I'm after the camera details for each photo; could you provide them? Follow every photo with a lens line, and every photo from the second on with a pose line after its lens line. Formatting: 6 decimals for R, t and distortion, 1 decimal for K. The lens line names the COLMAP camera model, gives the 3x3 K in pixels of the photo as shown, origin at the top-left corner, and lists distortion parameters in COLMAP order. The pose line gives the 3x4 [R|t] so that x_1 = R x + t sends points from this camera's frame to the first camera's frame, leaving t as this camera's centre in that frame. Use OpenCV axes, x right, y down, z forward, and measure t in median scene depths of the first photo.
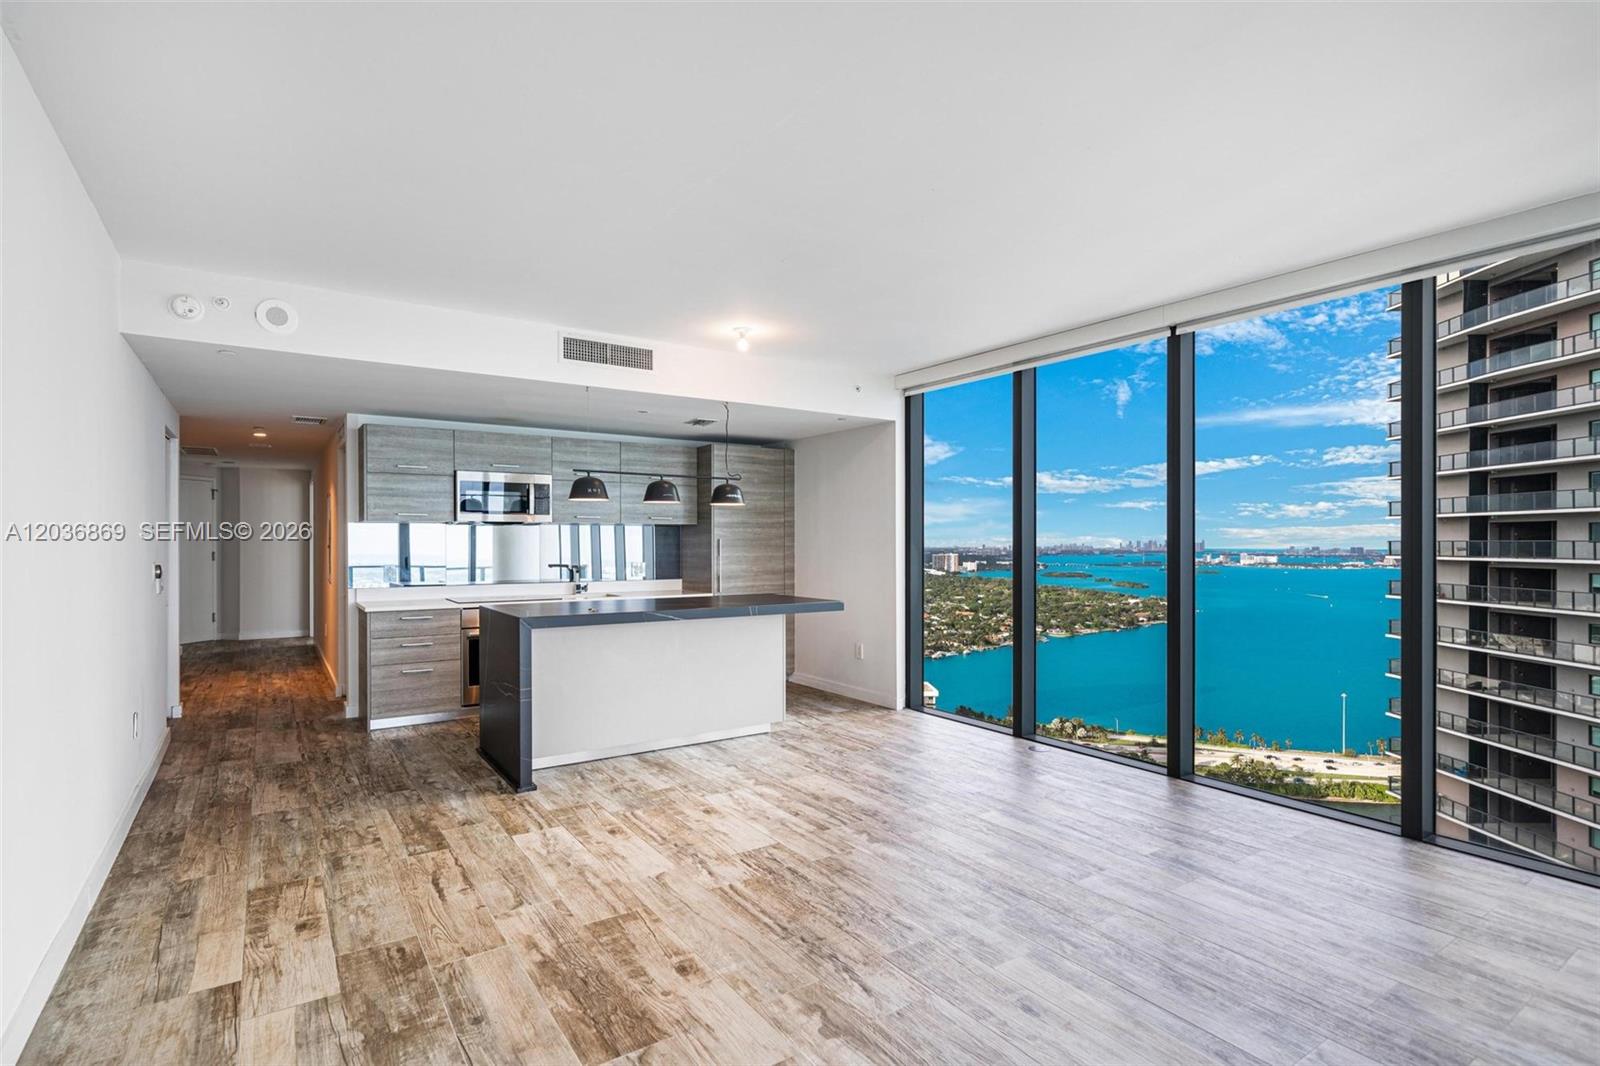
lens RADIAL K [[790.3, 0, 799.9], [0, 790.3, 542.5], [0, 0, 1]] dist [0.001983, 0.000675]
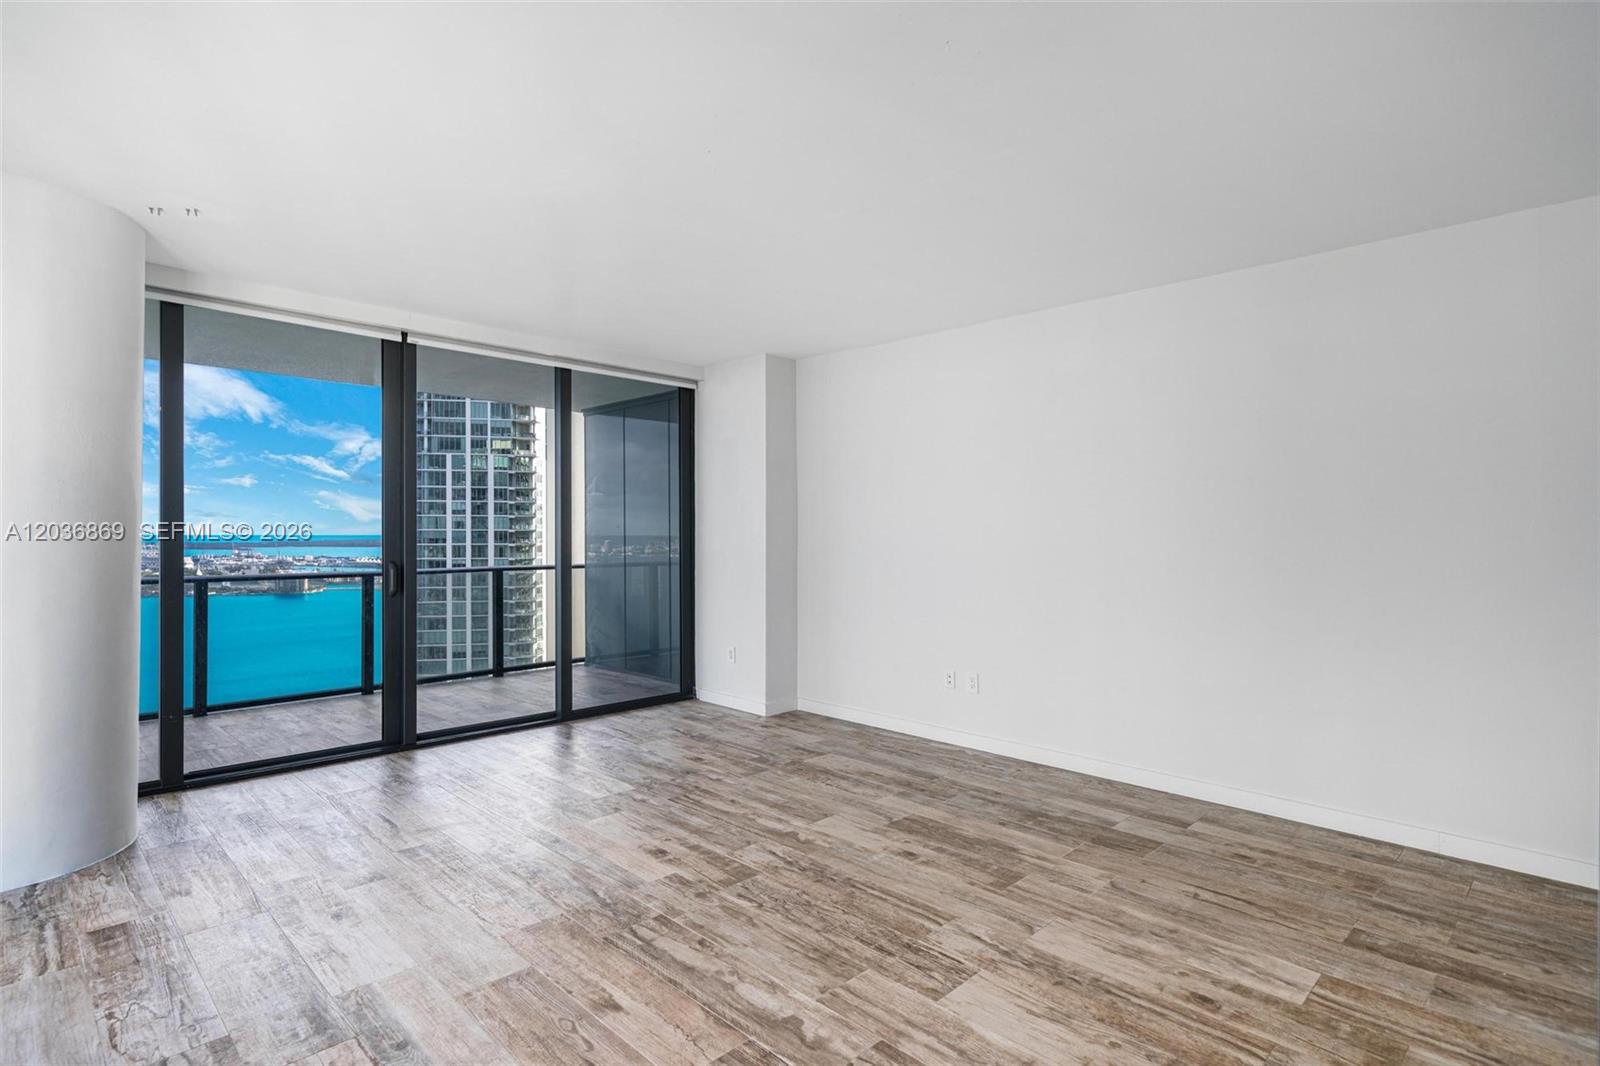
lens RADIAL K [[798.9, 0, 792.3], [0, 798.9, 531.7], [0, 0, 1]] dist [0.003126, 0.000382]
pose [[-0.983184, -0.004684, -0.182557, 0.152537], [-0.004984, 0.999987, 0.001188, -0.004165], [0.182549, 0.002078, -0.983195, 1.172196]]
